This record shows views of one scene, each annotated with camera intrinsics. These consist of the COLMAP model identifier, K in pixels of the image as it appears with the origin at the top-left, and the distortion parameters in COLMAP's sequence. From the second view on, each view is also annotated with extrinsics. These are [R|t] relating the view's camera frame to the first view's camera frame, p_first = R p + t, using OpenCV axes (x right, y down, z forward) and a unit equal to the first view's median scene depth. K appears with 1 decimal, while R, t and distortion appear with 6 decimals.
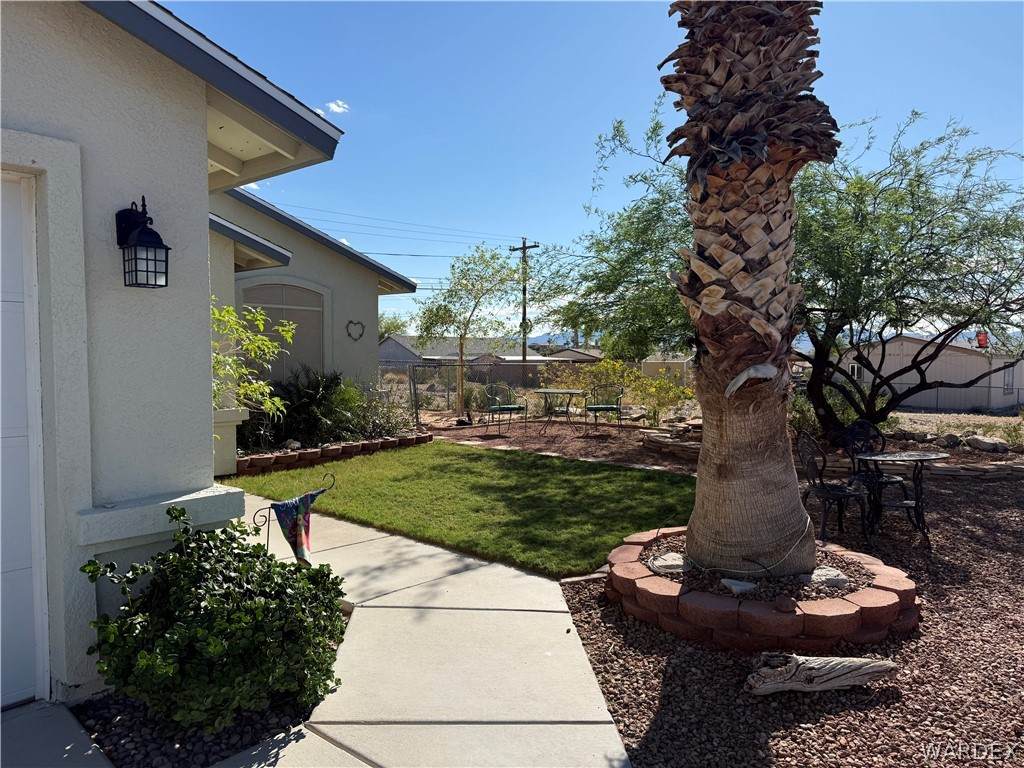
lens RADIAL K [[745.3, 0, 512.0], [0, 745.3, 384.0], [0, 0, 1]] dist [0.061583, -0.065423]
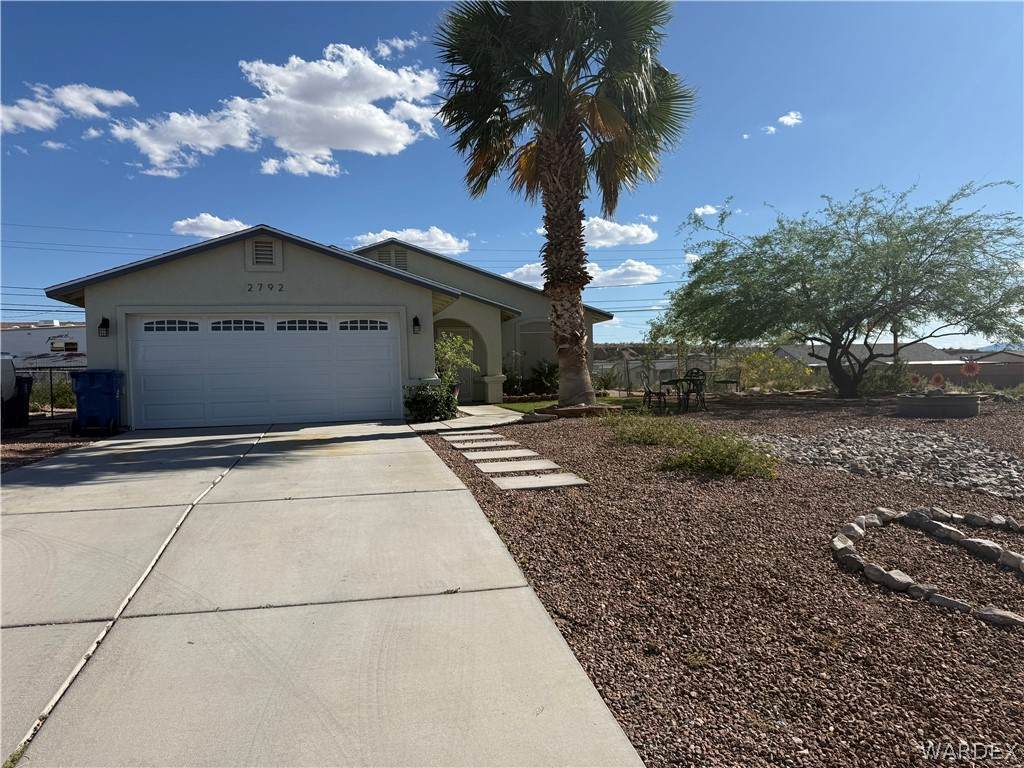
lens RADIAL K [[745.3, 0, 512.0], [0, 745.3, 384.0], [0, 0, 1]] dist [0.061583, -0.065423]
pose [[0.826722, -0.024039, -0.562097, 1.384367], [0.009584, 0.999544, -0.028652, 0.172901], [0.562529, 0.018300, 0.826575, -1.338262]]
